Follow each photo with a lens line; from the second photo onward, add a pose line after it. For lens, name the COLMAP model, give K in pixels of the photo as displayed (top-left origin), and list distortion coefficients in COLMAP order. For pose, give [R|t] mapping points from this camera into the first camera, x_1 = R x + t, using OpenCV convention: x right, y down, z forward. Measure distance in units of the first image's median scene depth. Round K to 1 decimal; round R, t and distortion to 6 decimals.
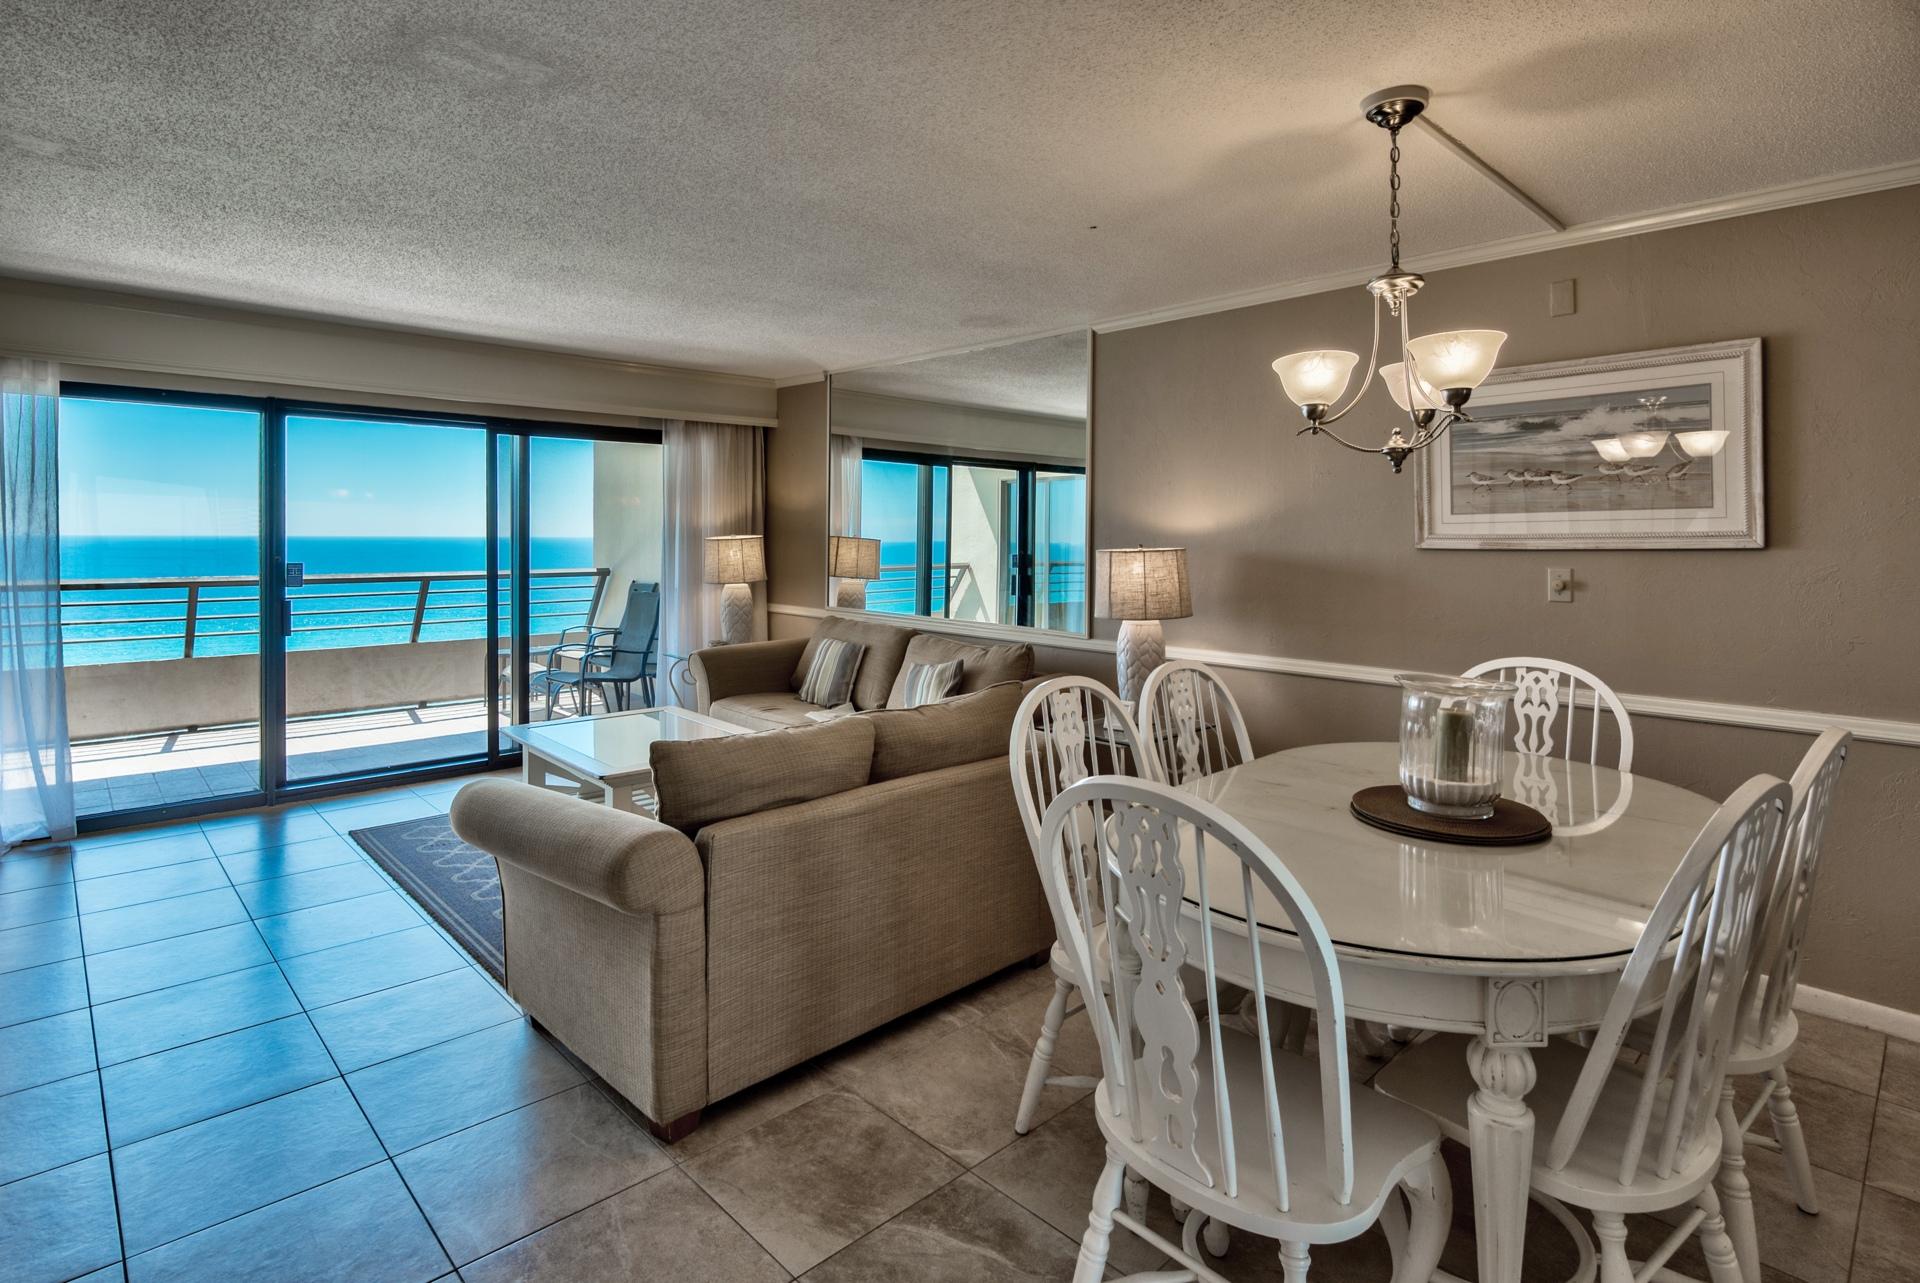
lens RADIAL K [[964.2, 0, 931.3], [0, 964.2, 532.4], [0, 0, 1]] dist [-0.009441, 0.001713]
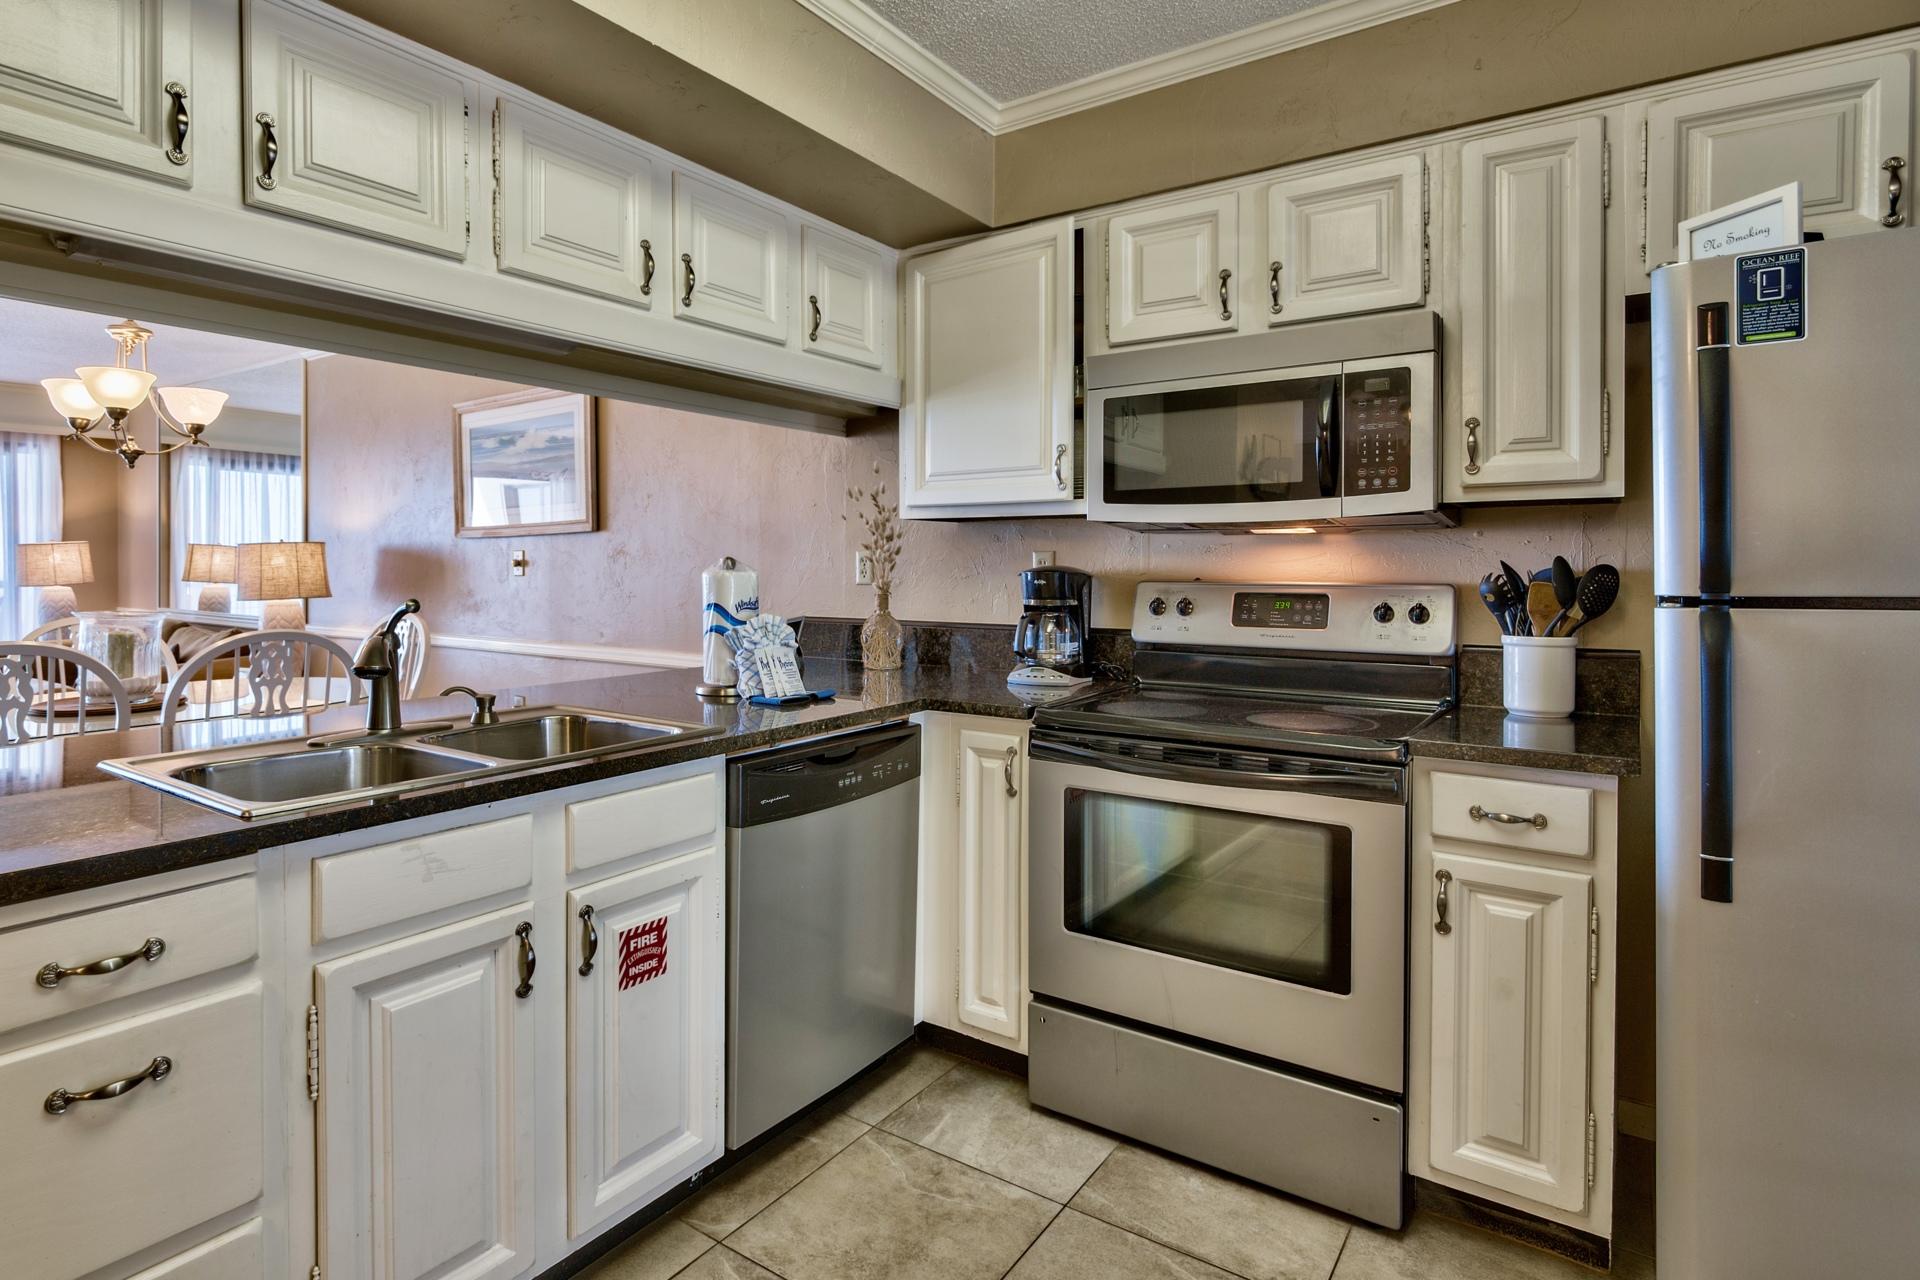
lens RADIAL K [[964.2, 0, 920.8], [0, 964.2, 580.4], [0, 0, 1]] dist [-0.009441, 0.001713]
pose [[0.977294, -0.010406, 0.211630, 0.907971], [0.006051, 0.999757, 0.021212, 0.053368], [-0.211799, -0.019450, 0.977120, -0.407347]]
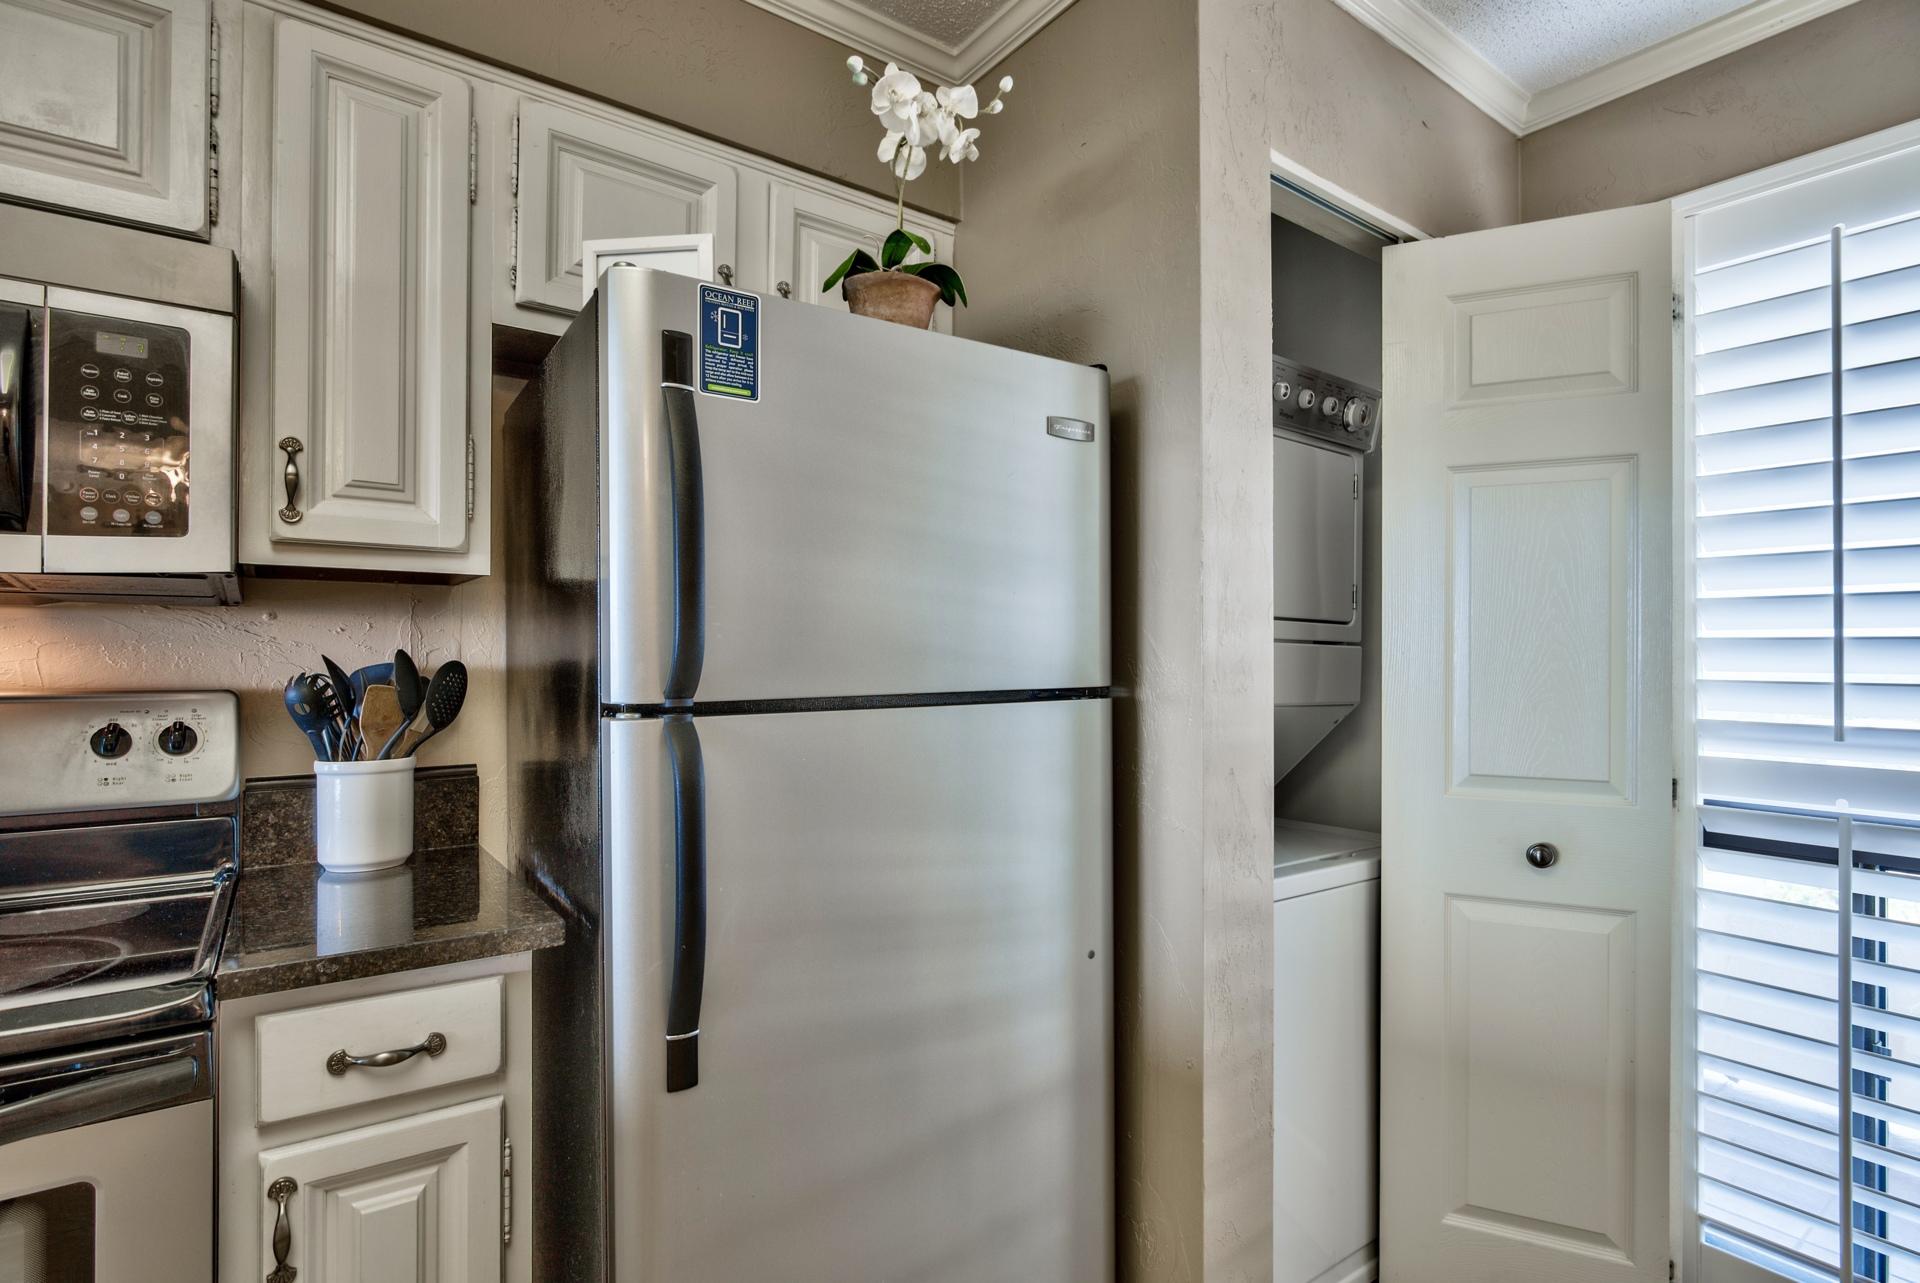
lens RADIAL K [[964.2, 0, 952.6], [0, 964.2, 649.8], [0, 0, 1]] dist [-0.009441, 0.001713]
pose [[0.122167, 0.004979, 0.992497, 1.014109], [-0.005388, 0.999976, -0.004353, 0.053937], [-0.992495, -0.004816, 0.122191, -0.212393]]
